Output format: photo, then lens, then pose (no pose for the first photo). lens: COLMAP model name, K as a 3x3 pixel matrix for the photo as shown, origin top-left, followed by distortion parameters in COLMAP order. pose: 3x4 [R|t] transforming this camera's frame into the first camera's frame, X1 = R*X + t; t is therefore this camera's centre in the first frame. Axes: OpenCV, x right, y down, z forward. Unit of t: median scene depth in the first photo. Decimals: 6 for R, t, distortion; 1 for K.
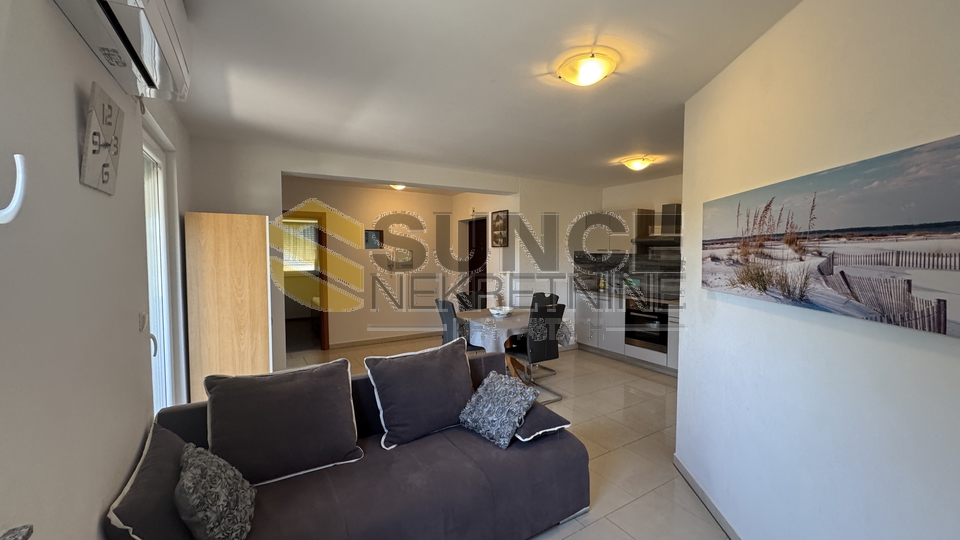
lens RADIAL K [[382.3, 0, 479.5], [0, 382.3, 268.4], [0, 0, 1]] dist [-0.000233, -0.000007]
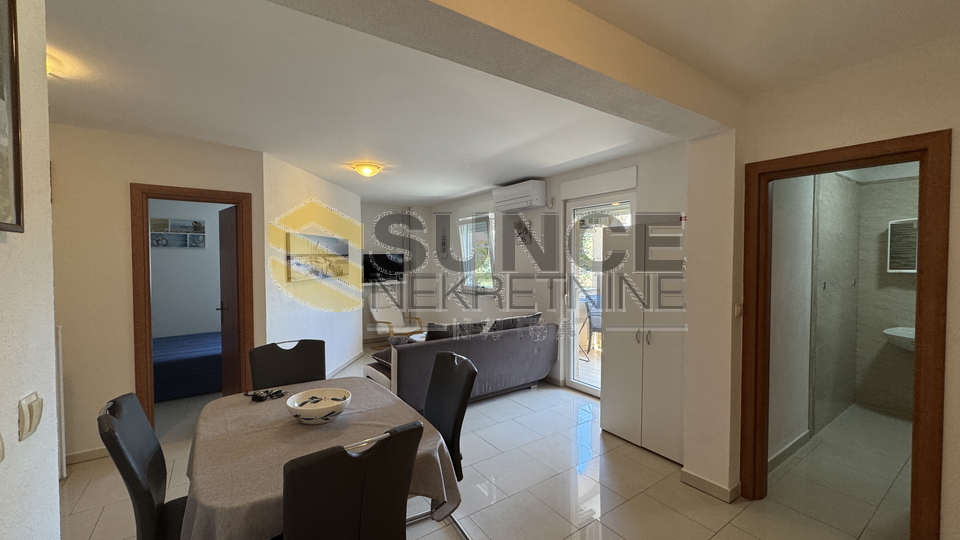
lens RADIAL K [[382.3, 0, 479.5], [0, 382.3, 268.4], [0, 0, 1]] dist [-0.000233, -0.000007]
pose [[-0.998849, 0.007168, -0.047418, -0.255642], [0.003785, 0.997464, 0.071070, -0.180144], [0.047808, 0.070809, -0.996344, 3.855166]]
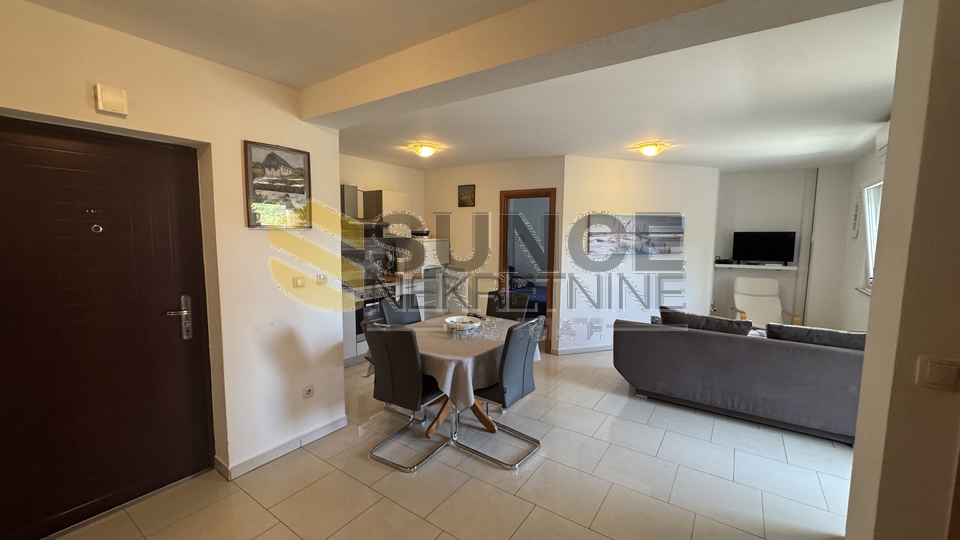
lens RADIAL K [[377.4, 0, 484.2], [0, 377.4, 271.0], [0, 0, 1]] dist [-0.000478, -0.000022]
pose [[-0.406901, -0.094688, 0.908551, -1.548212], [0.033177, 0.992425, 0.118288, -0.178454], [-0.912869, 0.078275, -0.400677, 3.352706]]
